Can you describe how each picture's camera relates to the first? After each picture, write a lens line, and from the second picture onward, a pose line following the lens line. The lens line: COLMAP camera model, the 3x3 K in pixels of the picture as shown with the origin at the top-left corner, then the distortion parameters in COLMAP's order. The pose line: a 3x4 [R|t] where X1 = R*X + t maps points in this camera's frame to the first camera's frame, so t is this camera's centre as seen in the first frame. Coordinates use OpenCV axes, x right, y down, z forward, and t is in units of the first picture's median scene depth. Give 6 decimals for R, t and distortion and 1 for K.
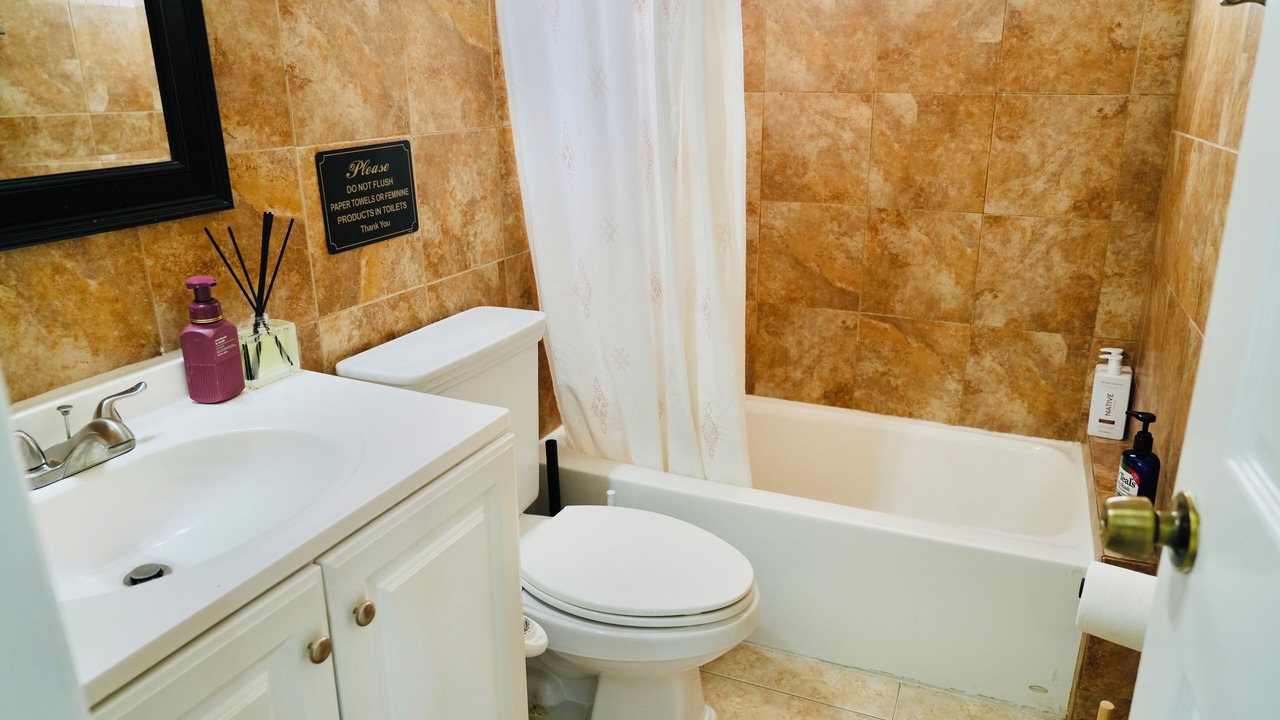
lens RADIAL K [[861.3, 0, 646.5], [0, 861.3, 354.2], [0, 0, 1]] dist [-0.033016, 0.019064]
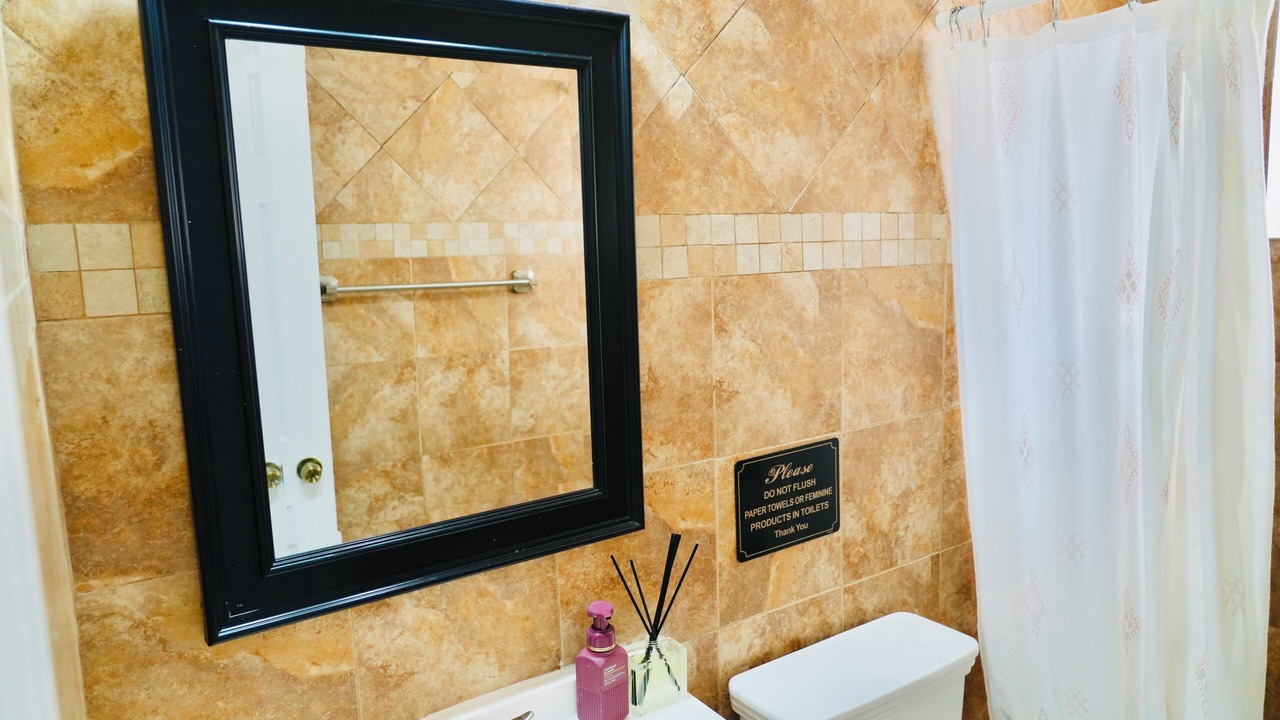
lens RADIAL K [[855.1, 0, 640.0], [0, 855.1, 360.0], [0, 0, 1]] dist [-0.025126, 0.006197]
pose [[0.849214, 0.056655, -0.525000, 0.029139], [-0.141713, 0.982207, -0.123233, -0.201639], [0.508677, 0.179051, 0.842133, 0.087646]]
